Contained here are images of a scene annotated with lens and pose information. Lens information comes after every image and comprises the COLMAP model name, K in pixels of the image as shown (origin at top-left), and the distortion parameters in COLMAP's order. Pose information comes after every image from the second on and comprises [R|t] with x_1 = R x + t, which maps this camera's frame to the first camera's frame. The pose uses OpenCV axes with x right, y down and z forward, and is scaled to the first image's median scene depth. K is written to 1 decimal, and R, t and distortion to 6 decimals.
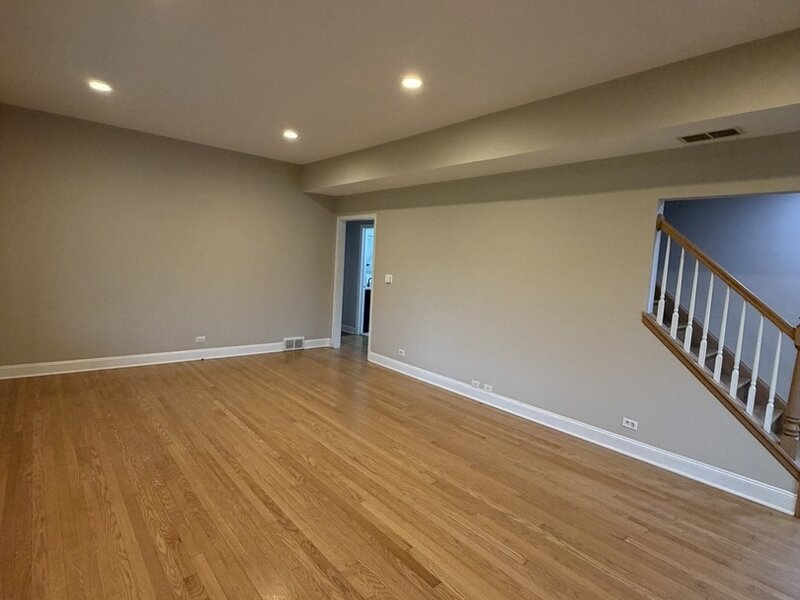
lens RADIAL K [[423.3, 0, 400.0], [0, 423.3, 300.0], [0, 0, 1]] dist [0.000742, -0.002089]
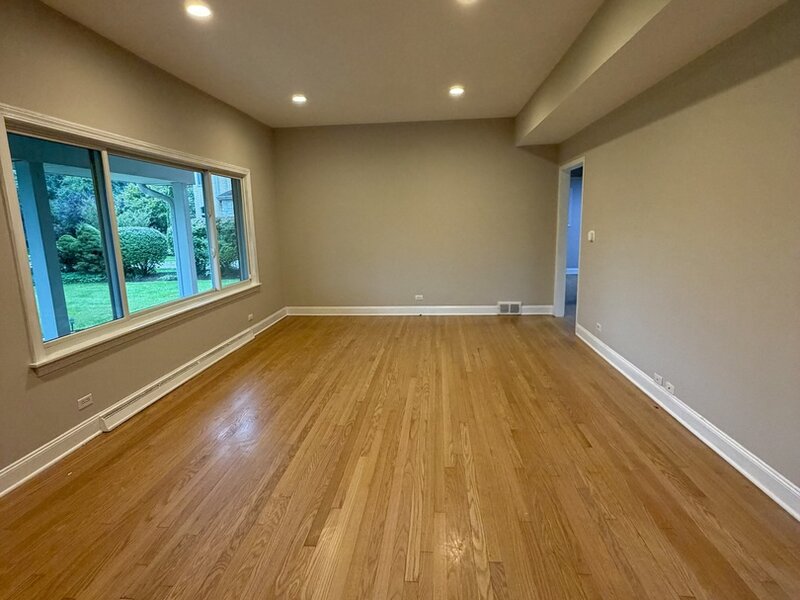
lens RADIAL K [[423.3, 0, 400.0], [0, 423.3, 300.0], [0, 0, 1]] dist [0.000742, -0.002089]
pose [[0.698910, 0.058434, -0.712818, 0.450769], [-0.002491, 0.996850, 0.079276, 0.013983], [0.715205, -0.053631, 0.696854, 0.250073]]
